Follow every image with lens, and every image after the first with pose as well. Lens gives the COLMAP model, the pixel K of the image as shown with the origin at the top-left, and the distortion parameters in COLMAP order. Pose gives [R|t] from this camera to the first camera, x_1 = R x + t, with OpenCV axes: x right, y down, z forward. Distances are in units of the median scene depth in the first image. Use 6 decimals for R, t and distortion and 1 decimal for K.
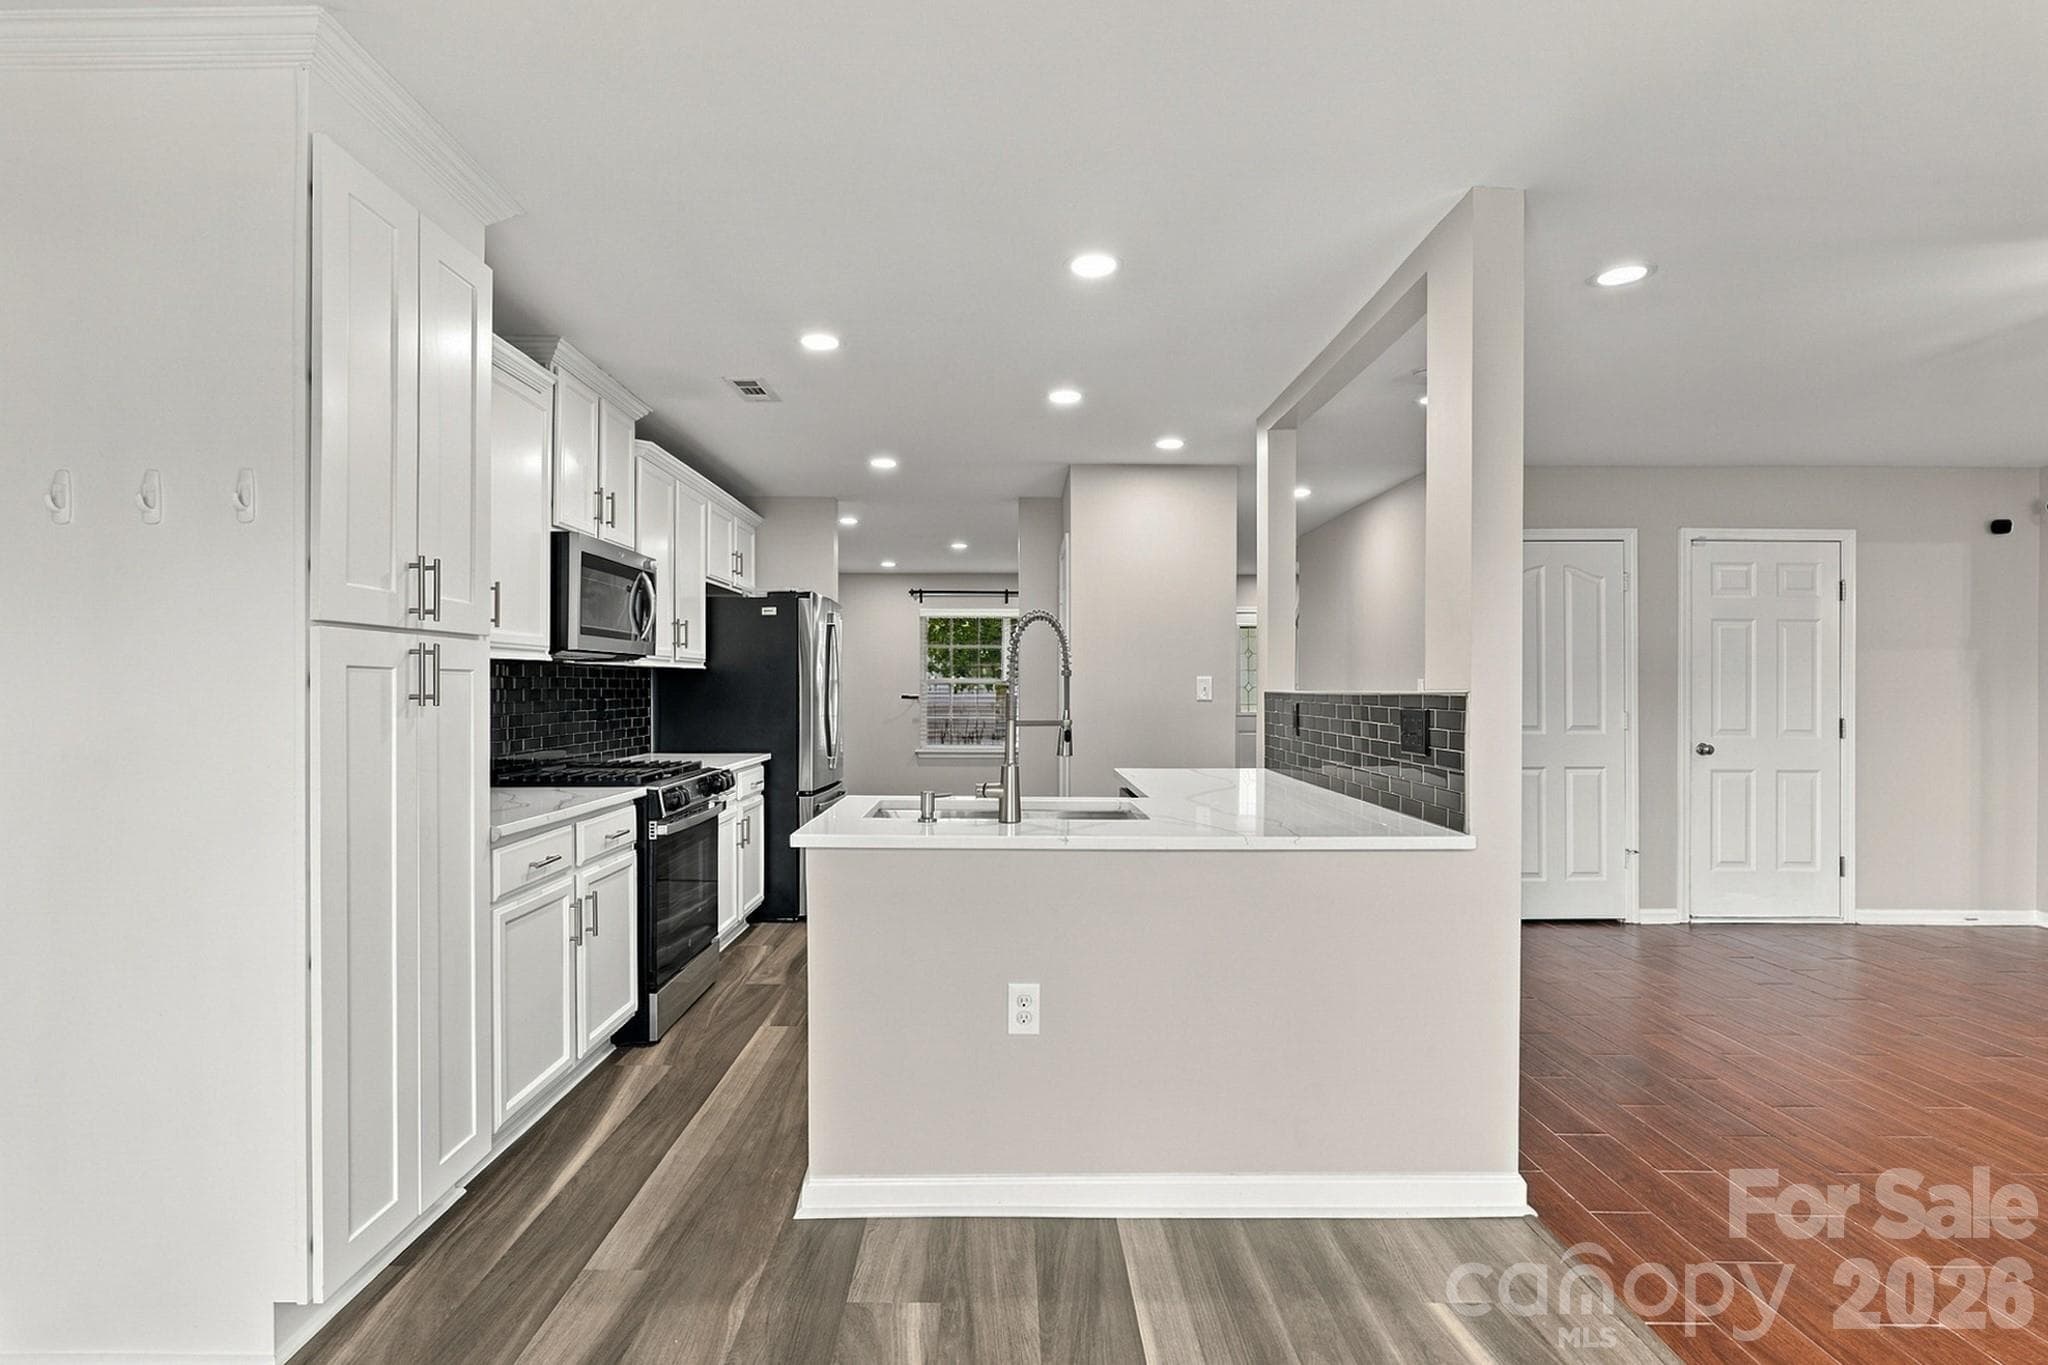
lens RADIAL K [[976.7, 0, 990.5], [0, 976.7, 685.9], [0, 0, 1]] dist [-0.001612, 0.001751]
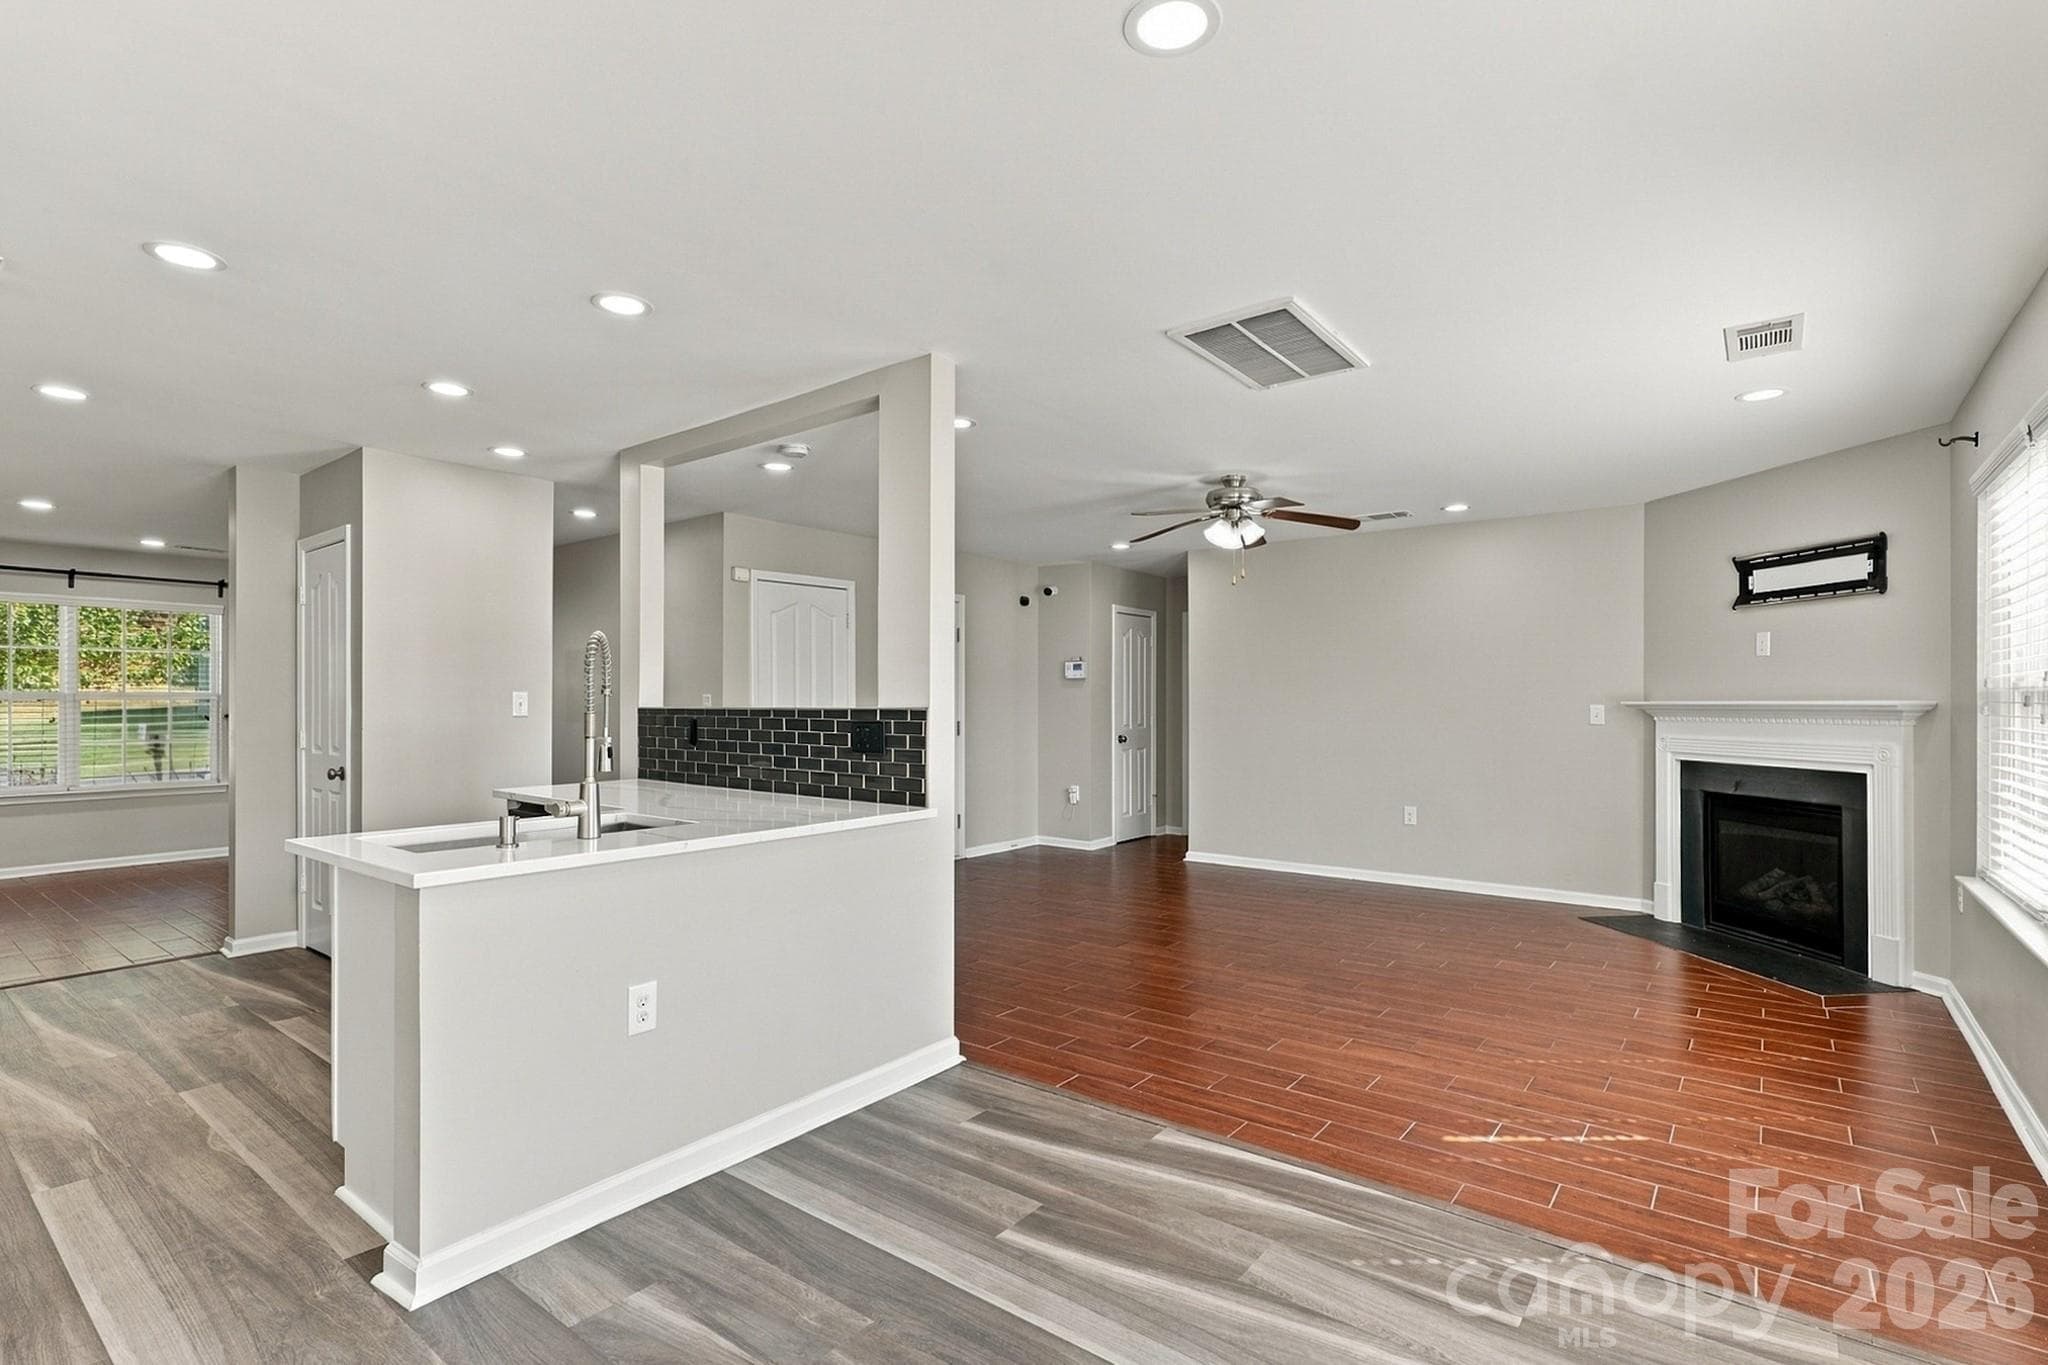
lens RADIAL K [[976.7, 0, 1022.3], [0, 976.7, 696.9], [0, 0, 1]] dist [-0.001612, 0.001751]
pose [[0.615801, -0.001519, 0.787901, -0.240458], [0.003291, 0.999994, -0.000644, -0.002896], [-0.787895, 0.002990, 0.615802, 0.008150]]
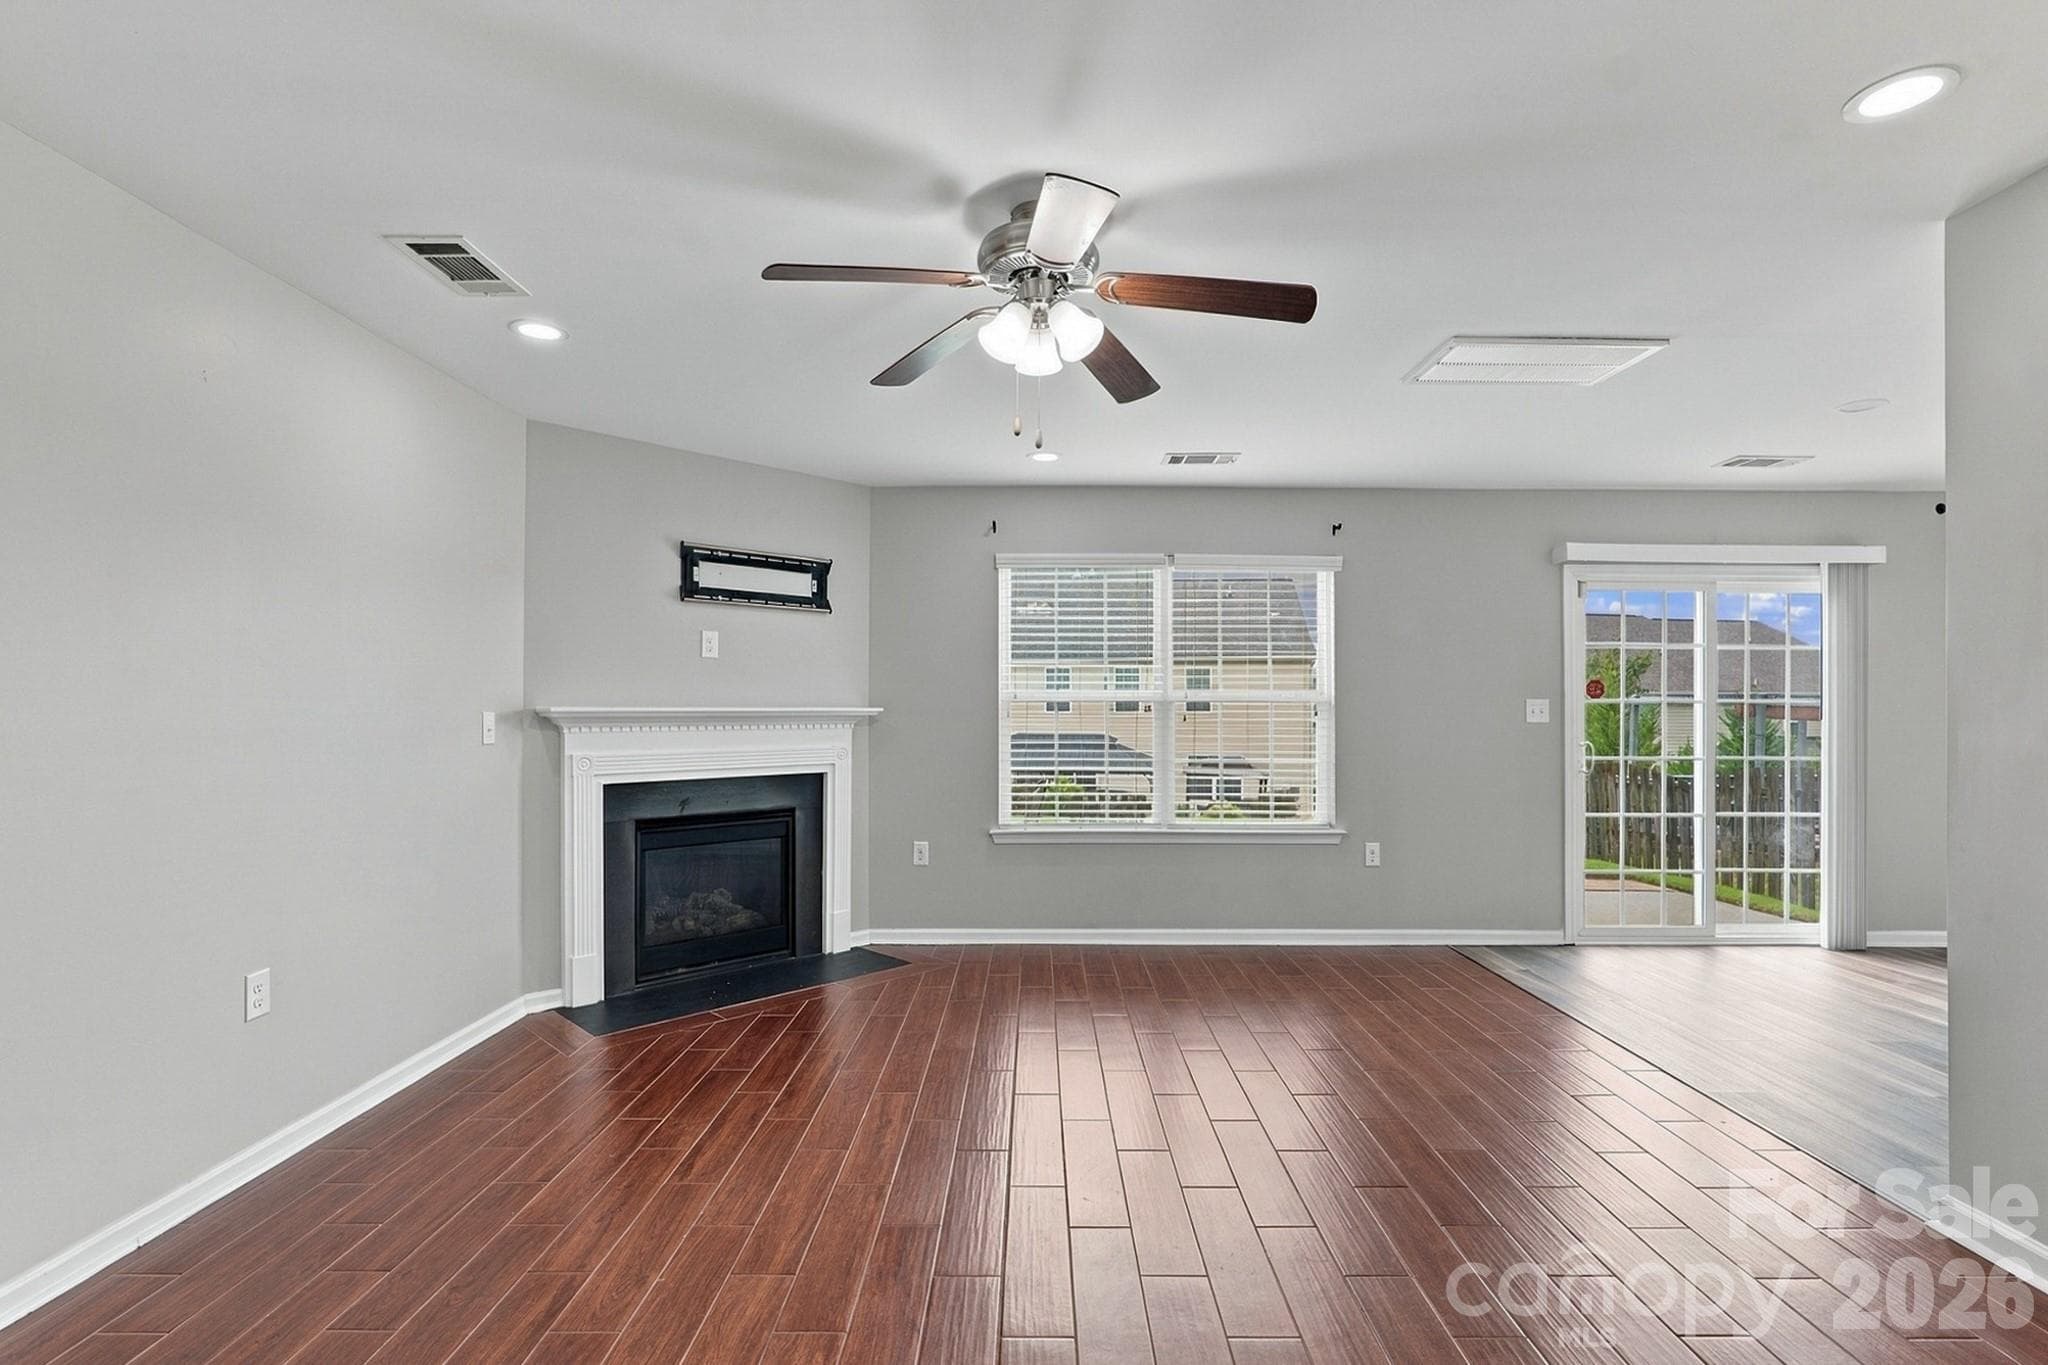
lens RADIAL K [[976.7, 0, 1036.9], [0, 976.7, 697.7], [0, 0, 1]] dist [-0.001612, 0.001751]
pose [[-0.999986, -0.005351, -0.000369, 0.669572], [-0.005345, 0.999883, -0.014332, 0.005622], [0.000446, -0.014330, -0.999897, 0.899519]]
